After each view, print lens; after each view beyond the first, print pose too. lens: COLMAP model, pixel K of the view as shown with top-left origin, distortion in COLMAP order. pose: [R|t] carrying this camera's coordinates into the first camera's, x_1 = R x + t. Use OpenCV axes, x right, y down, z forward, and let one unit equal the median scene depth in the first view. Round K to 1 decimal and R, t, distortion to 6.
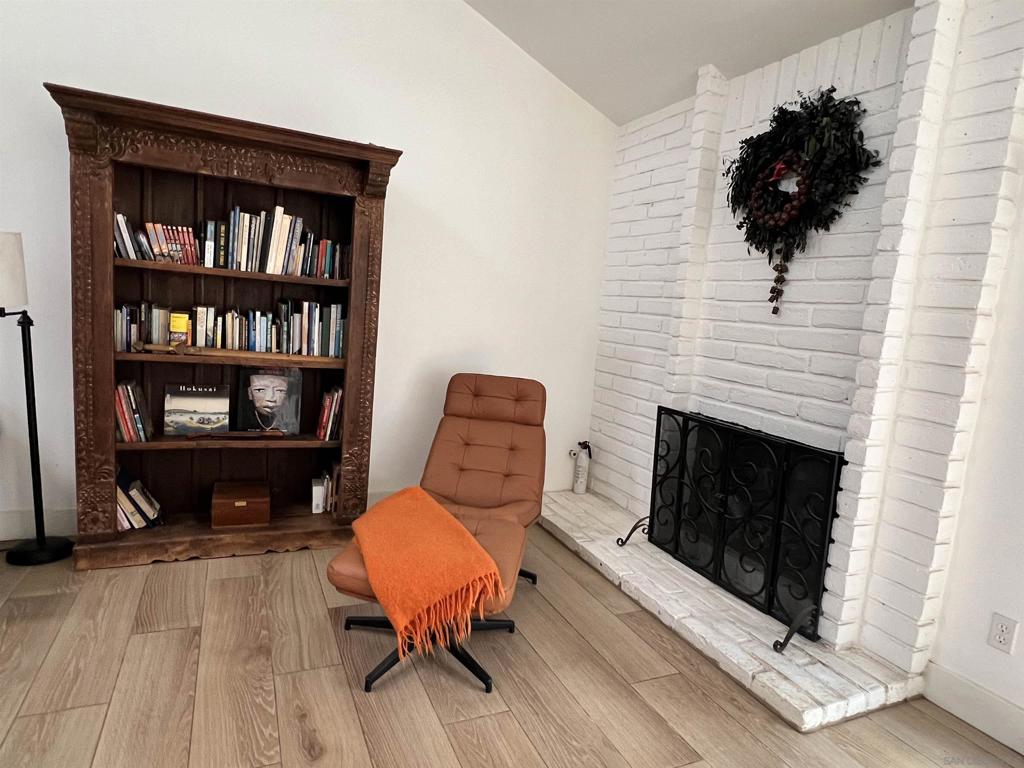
lens RADIAL K [[603.8, 0, 510.1], [0, 603.8, 393.4], [0, 0, 1]] dist [-0.002906, 0.000034]
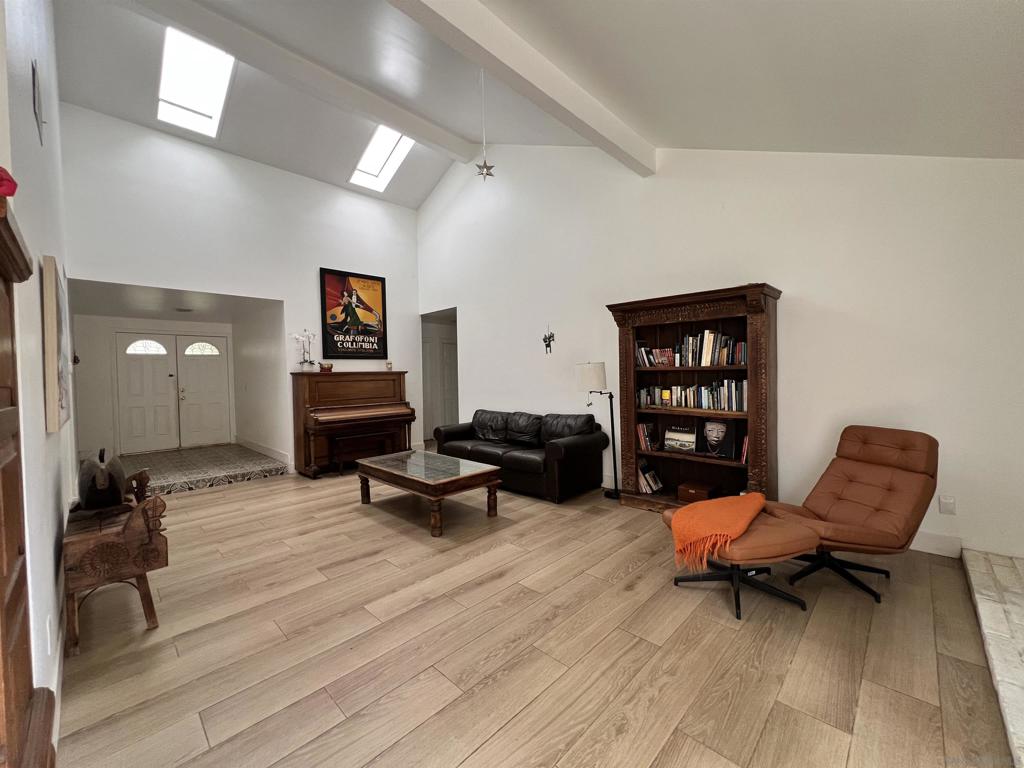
lens RADIAL K [[413.8, 0, 510.9], [0, 413.8, 381.8], [0, 0, 1]] dist [-0.001082, -0.000088]
pose [[0.364967, -0.074271, -0.928054, 0.569639], [-0.086154, 0.989842, -0.113096, 0.044908], [0.927026, 0.121232, 0.354860, 0.004410]]
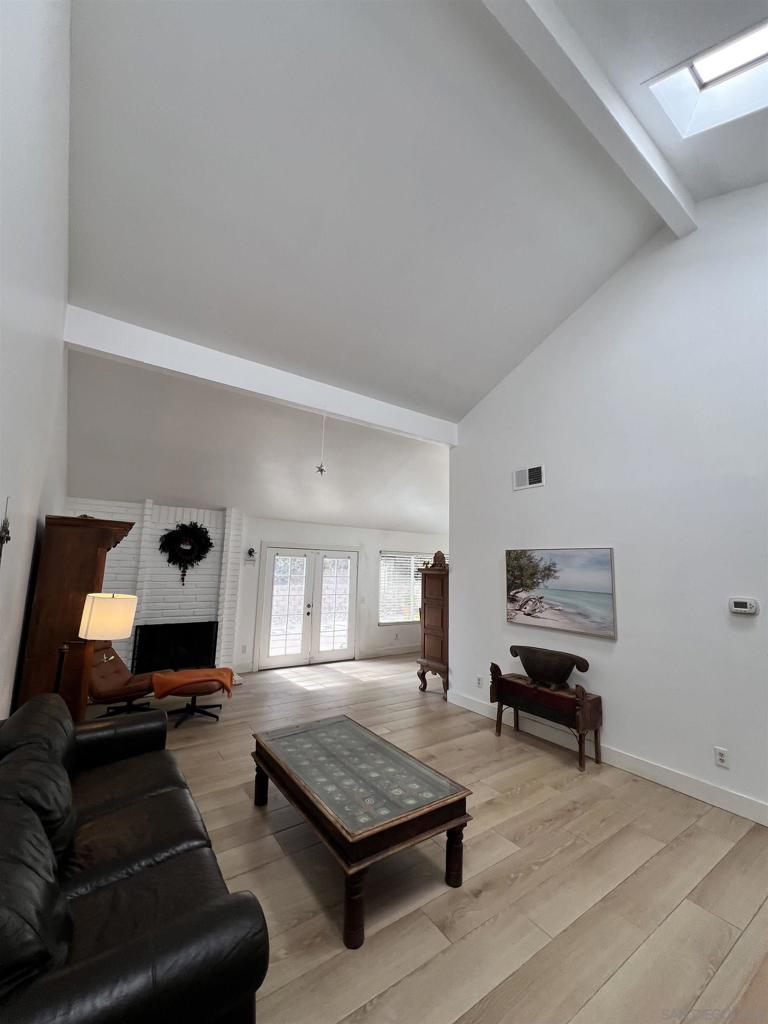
lens RADIAL K [[411.3, 0, 385.1], [0, 411.3, 513.0], [0, 0, 1]] dist [0.000026, -0.000003]
pose [[-0.184326, 0.053005, 0.981435, -1.199775], [0.105572, 0.993835, -0.033847, -0.202874], [-0.977179, 0.097373, -0.188786, 0.198918]]
